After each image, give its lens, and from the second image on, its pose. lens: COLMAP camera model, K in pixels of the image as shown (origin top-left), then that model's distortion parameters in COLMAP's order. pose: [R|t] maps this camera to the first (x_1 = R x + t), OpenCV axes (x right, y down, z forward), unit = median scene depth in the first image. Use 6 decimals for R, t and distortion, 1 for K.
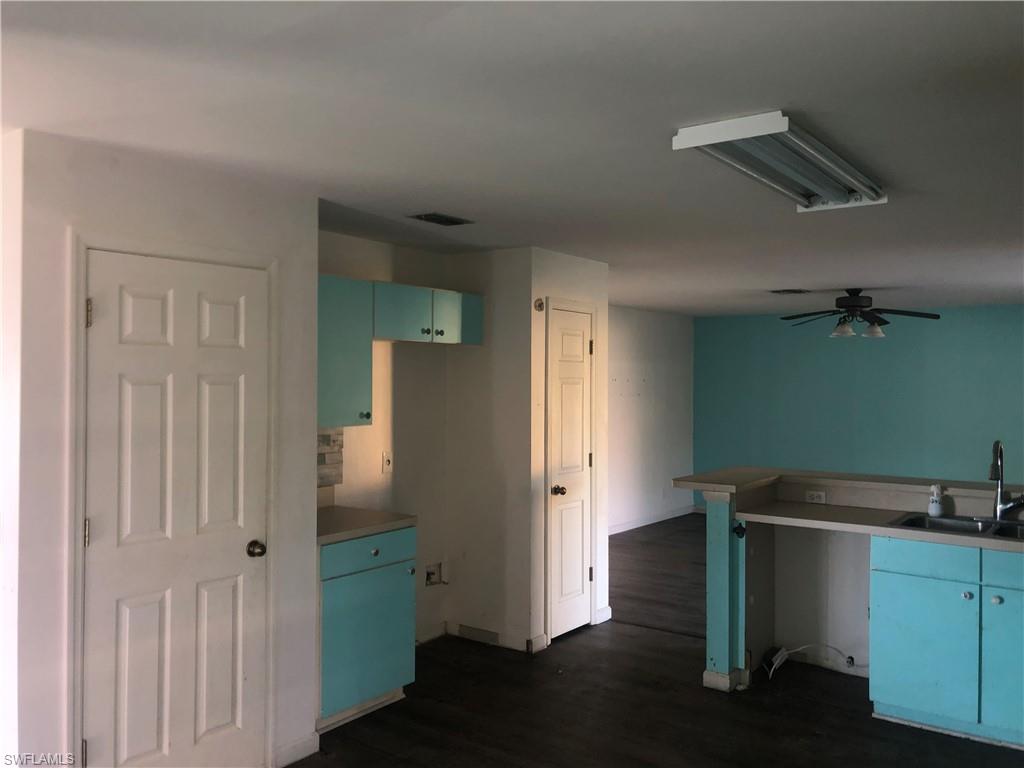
lens RADIAL K [[841.3, 0, 512.0], [0, 841.3, 384.0], [0, 0, 1]] dist [0.039582, -0.054833]
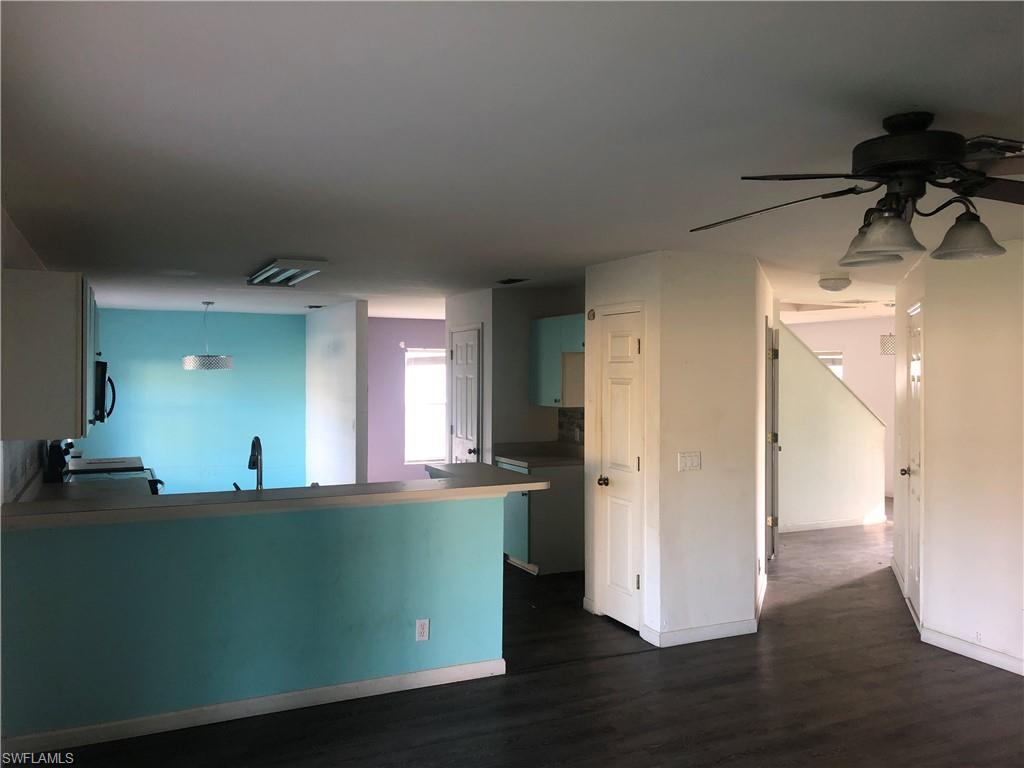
lens RADIAL K [[841.3, 0, 512.0], [0, 841.3, 384.0], [0, 0, 1]] dist [0.039582, -0.054833]
pose [[-0.475930, 0.009199, -0.879435, 1.013493], [-0.008157, 0.999856, 0.014873, -0.013592], [0.879445, 0.014252, -0.475787, 1.336598]]
